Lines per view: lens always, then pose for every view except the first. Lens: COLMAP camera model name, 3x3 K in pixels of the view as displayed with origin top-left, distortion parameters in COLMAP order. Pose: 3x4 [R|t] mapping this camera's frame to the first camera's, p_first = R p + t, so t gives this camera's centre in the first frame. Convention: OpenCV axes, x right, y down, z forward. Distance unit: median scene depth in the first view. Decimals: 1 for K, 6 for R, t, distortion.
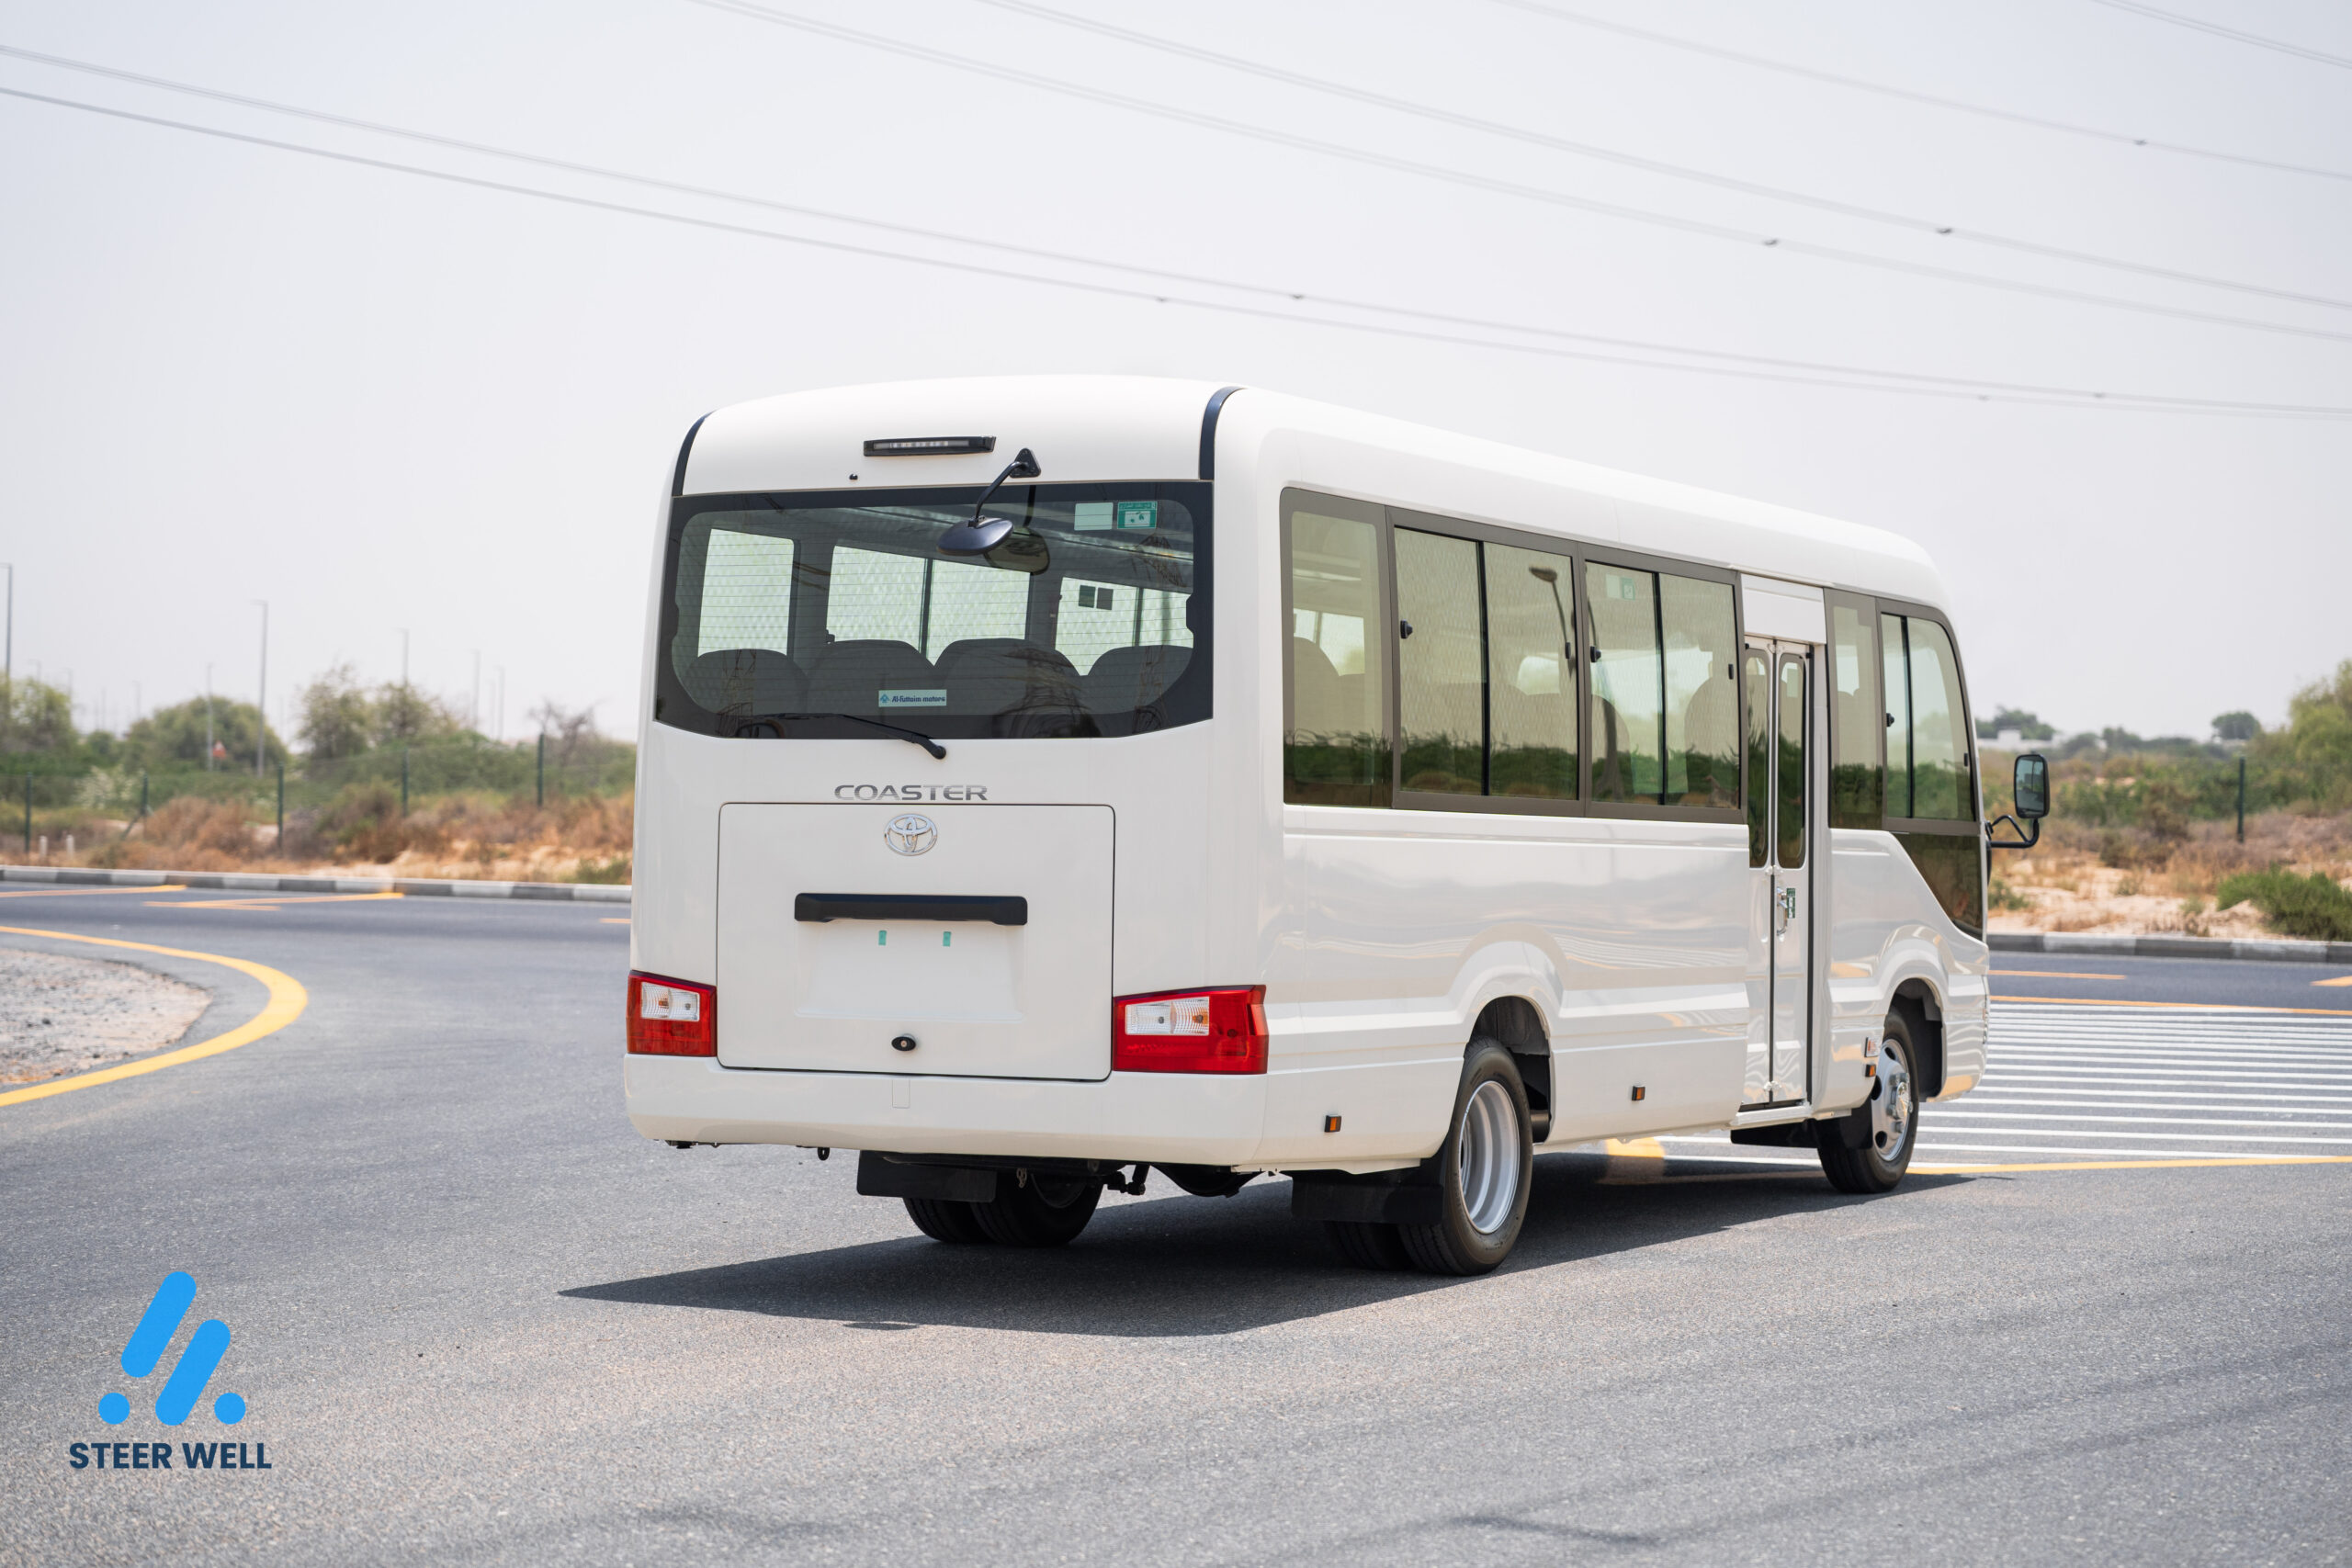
lens RADIAL K [[4453.0, 0, 1177.3], [0, 4453.0, 796.0], [0, 0, 1]] dist [0.316818, -0.117154]
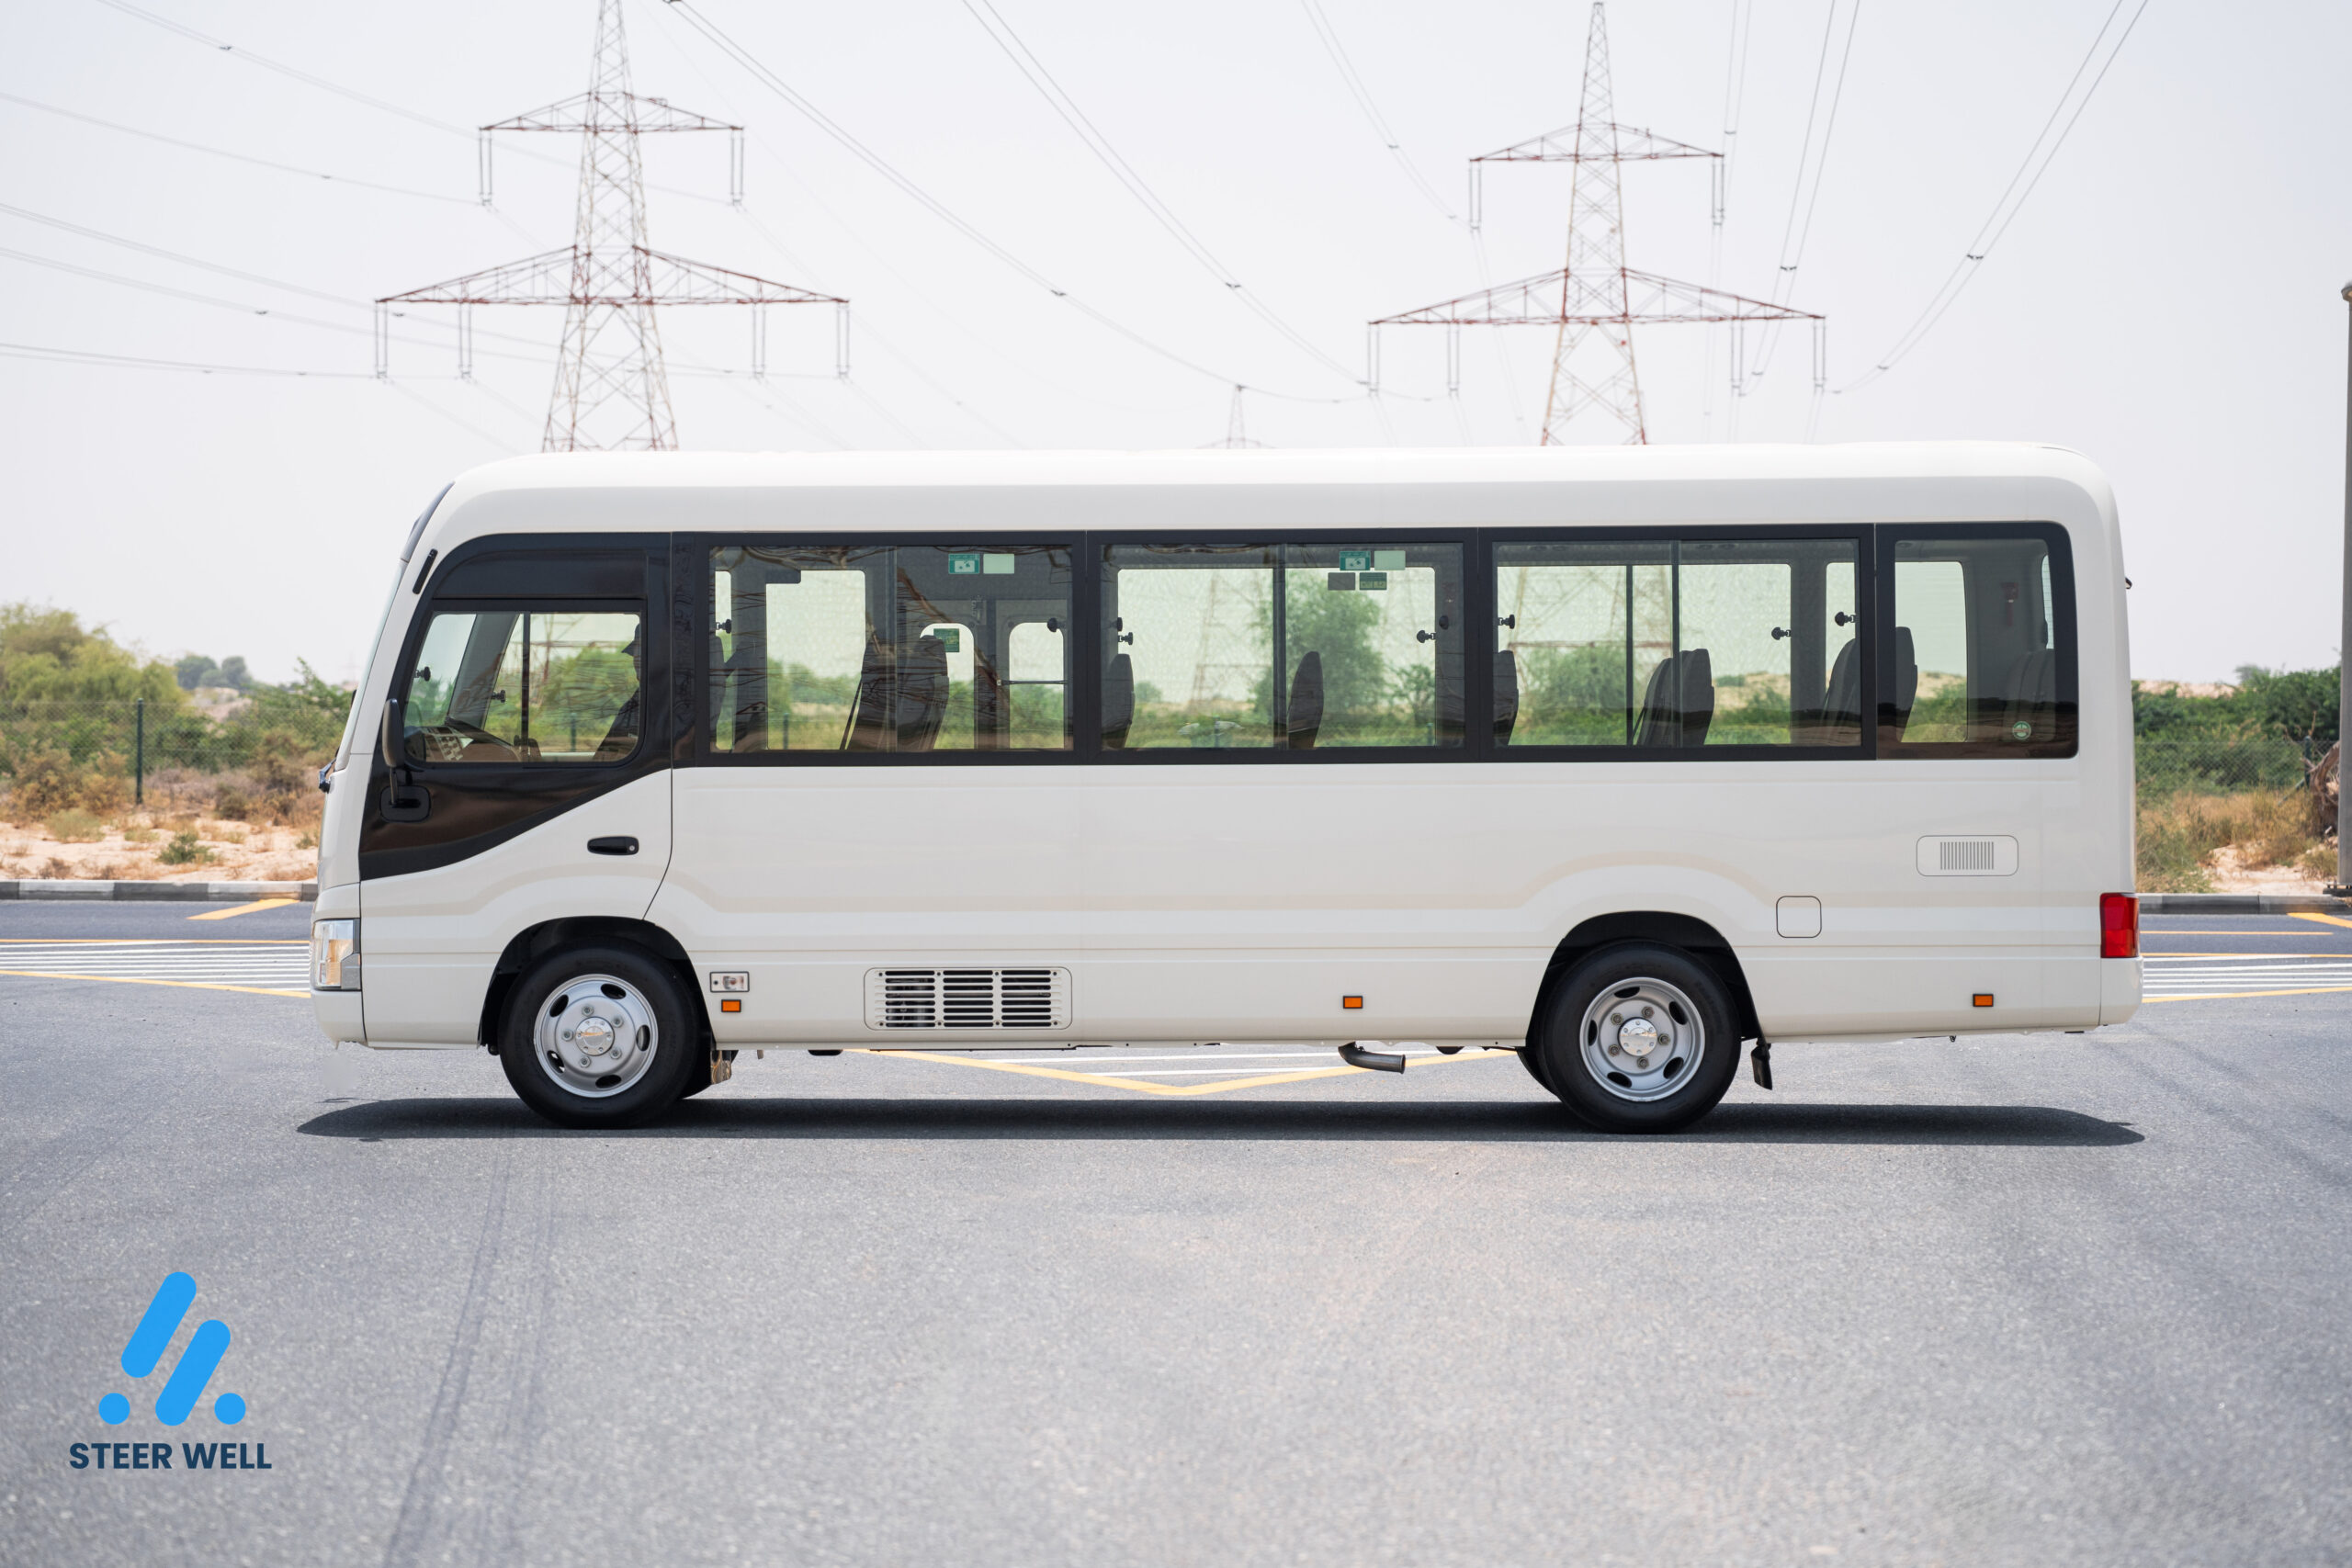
lens RADIAL K [[4680.5, 0, 1147.2], [0, 4680.5, 781.7], [0, 0, 1]] dist [0.318711, 0.031774]
pose [[0.864888, -0.013119, 0.501793, -0.666267], [0.009712, 0.999909, 0.009402, -0.001393], [-0.501871, -0.003258, 0.864936, 0.012523]]
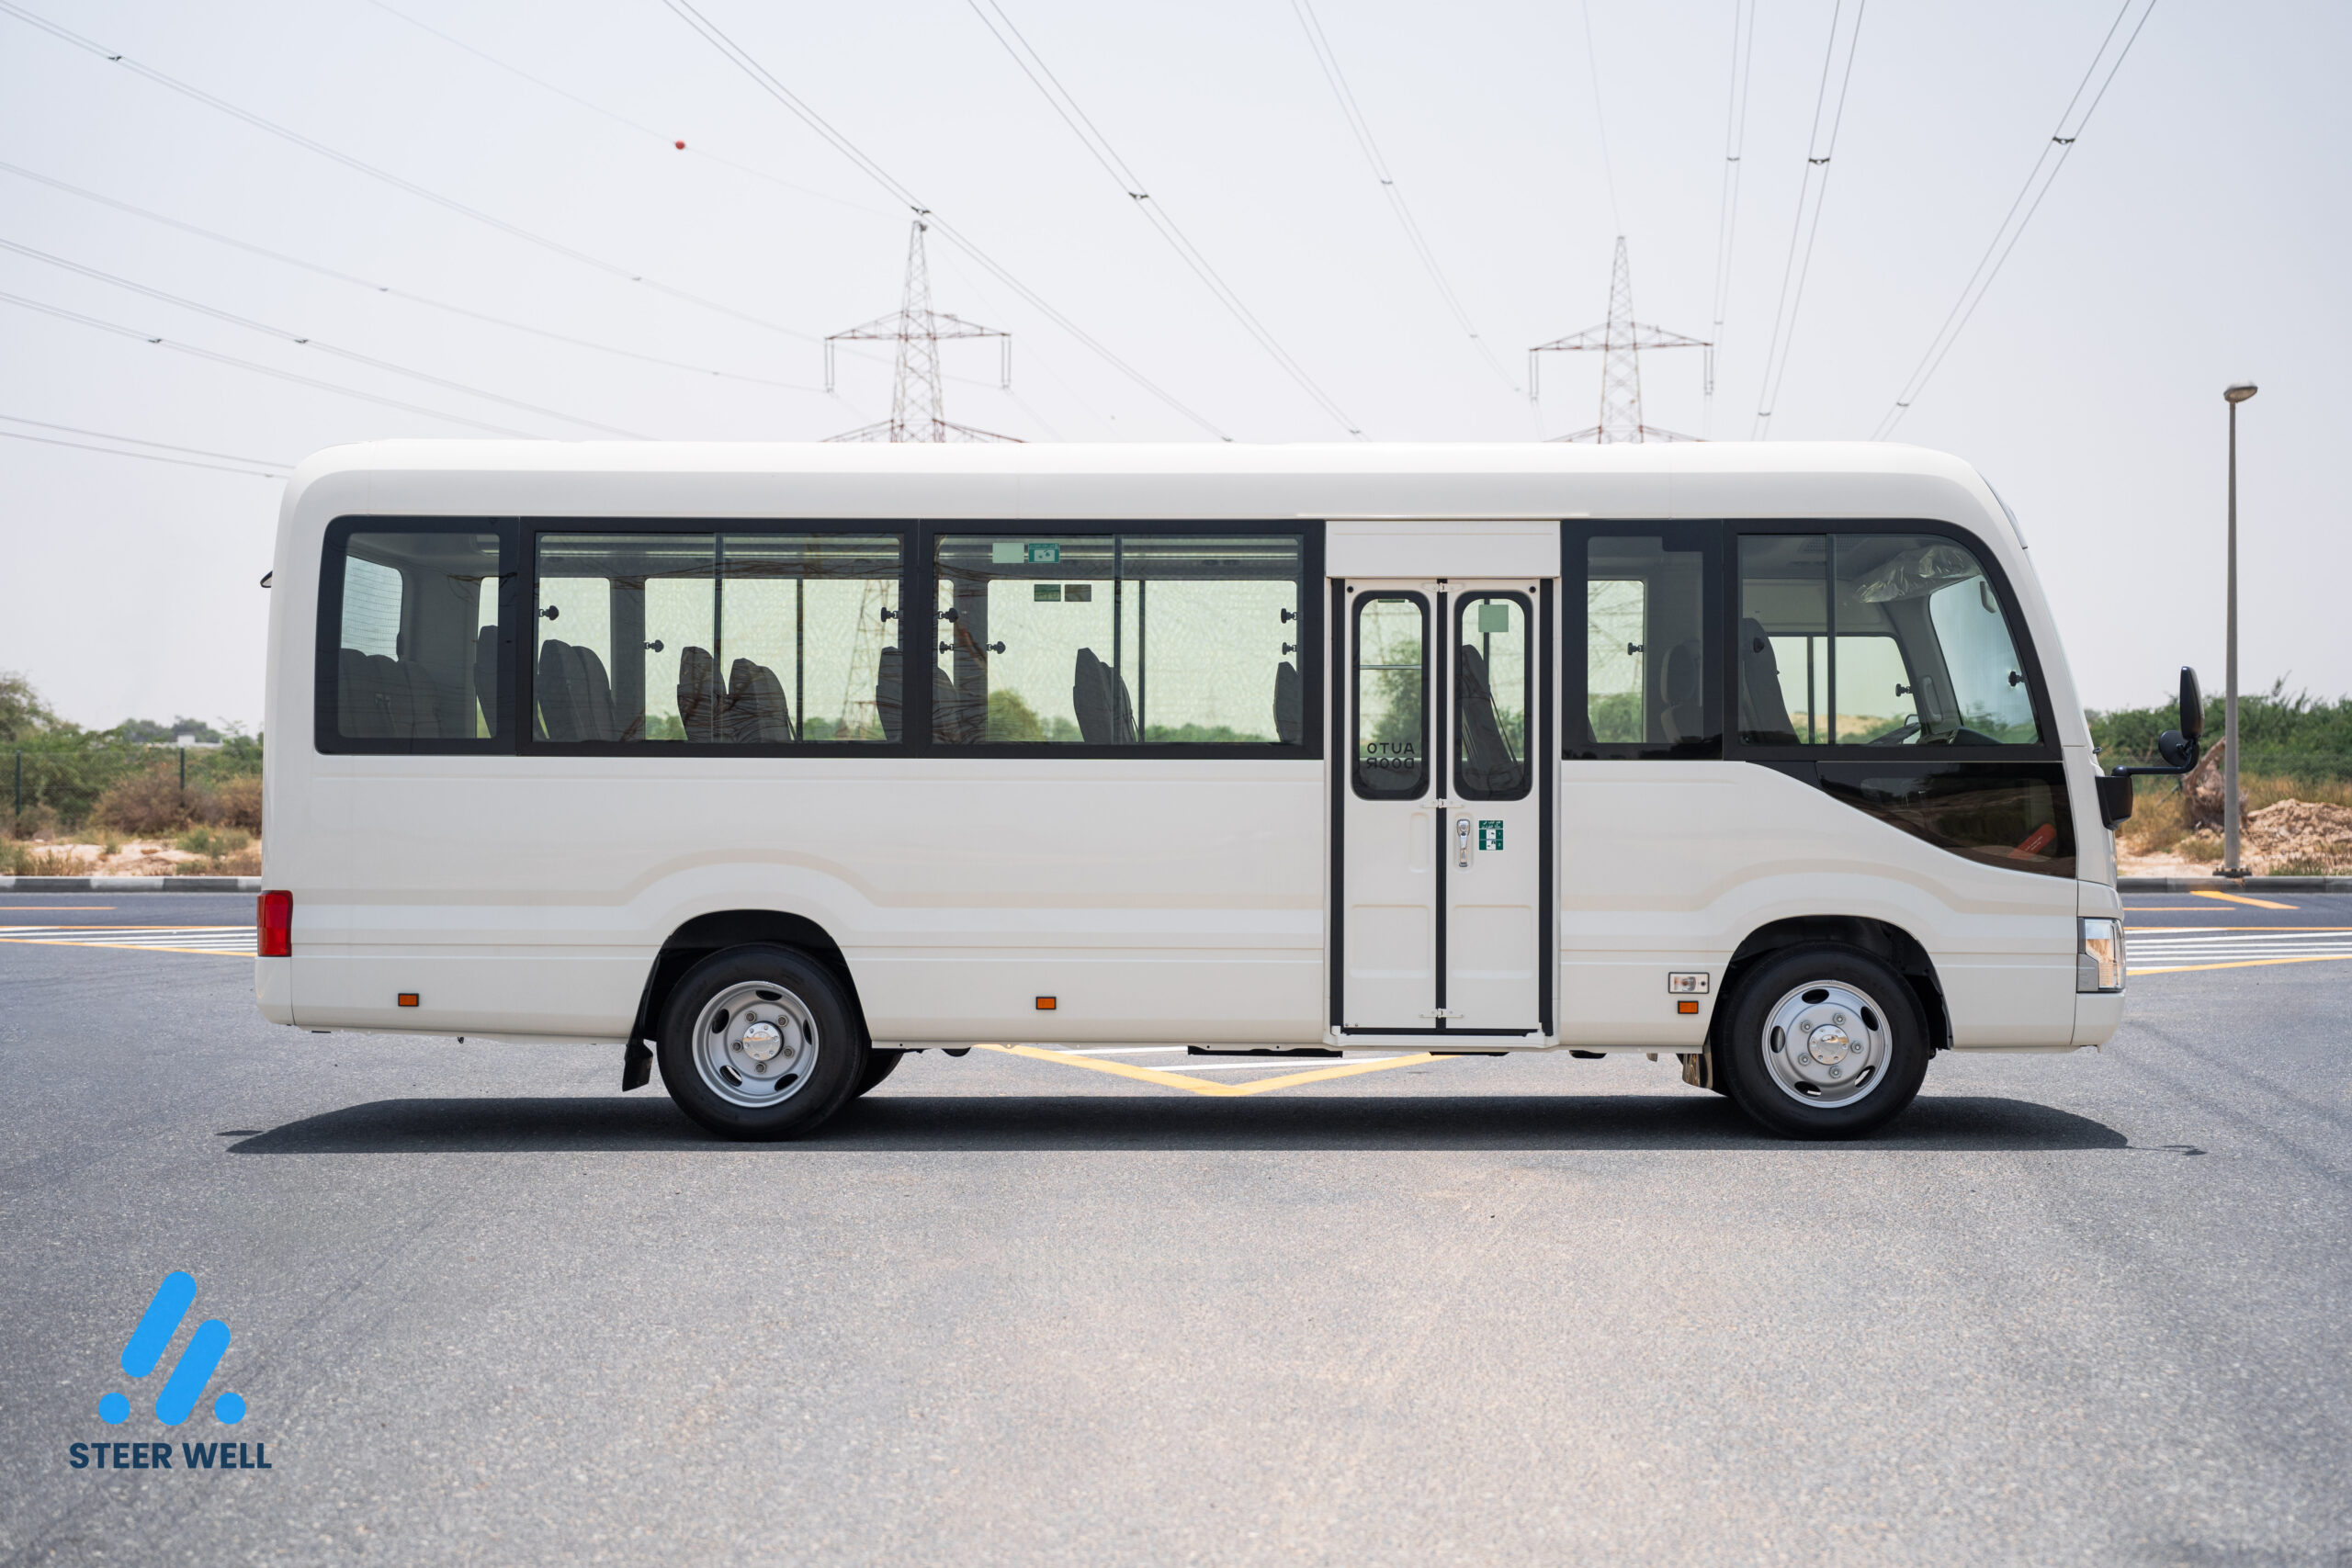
lens RADIAL K [[3258.3, 0, 1175.4], [0, 3258.3, 794.3], [0, 0, 1]] dist [0.156572, -0.060351]
pose [[0.884598, -0.019461, 0.465947, -0.394310], [0.017967, 0.999809, 0.007647, 0.008361], [-0.466007, 0.001607, 0.884779, 0.401861]]
